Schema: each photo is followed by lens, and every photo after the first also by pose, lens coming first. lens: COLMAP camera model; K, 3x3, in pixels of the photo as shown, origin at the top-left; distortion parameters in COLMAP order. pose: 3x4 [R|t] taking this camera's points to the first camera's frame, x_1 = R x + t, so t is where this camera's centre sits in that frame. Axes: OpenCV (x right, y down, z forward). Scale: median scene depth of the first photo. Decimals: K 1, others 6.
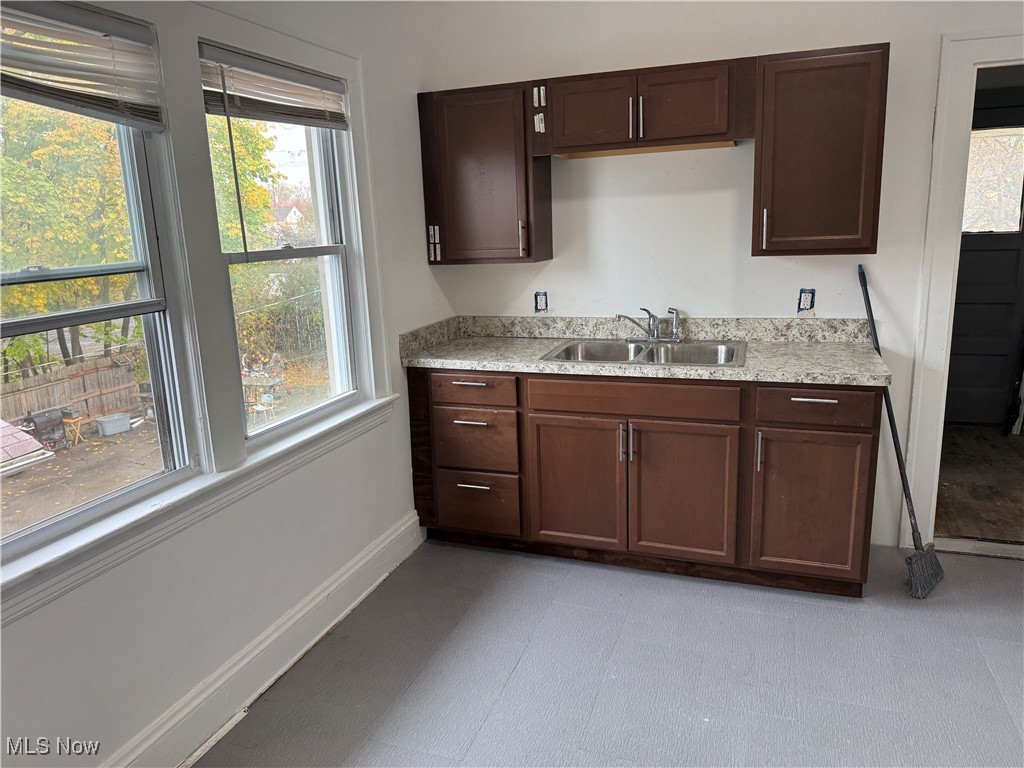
lens RADIAL K [[728.1, 0, 510.9], [0, 728.1, 389.7], [0, 0, 1]] dist [0.053692, -0.065043]
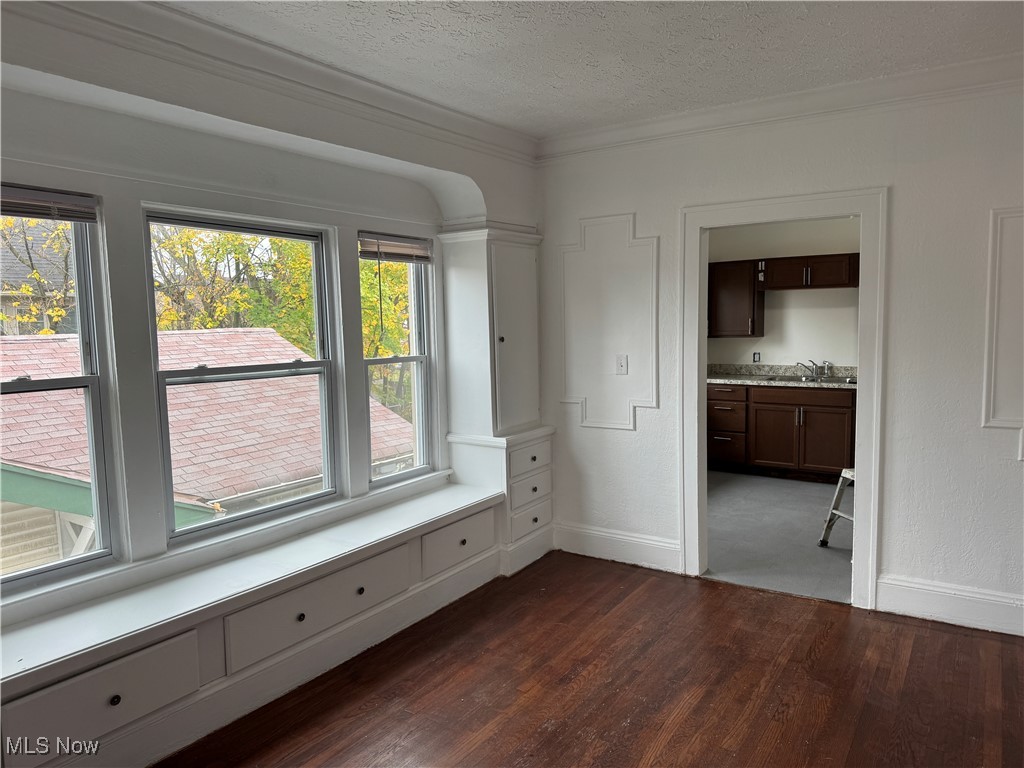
lens RADIAL K [[728.1, 0, 504.2], [0, 728.1, 376.0], [0, 0, 1]] dist [0.053692, -0.065043]
pose [[0.969002, 0.042218, -0.243418, -0.164348], [-0.077289, 0.987637, -0.136382, 0.305109], [0.234651, 0.150968, 0.960285, -1.295131]]
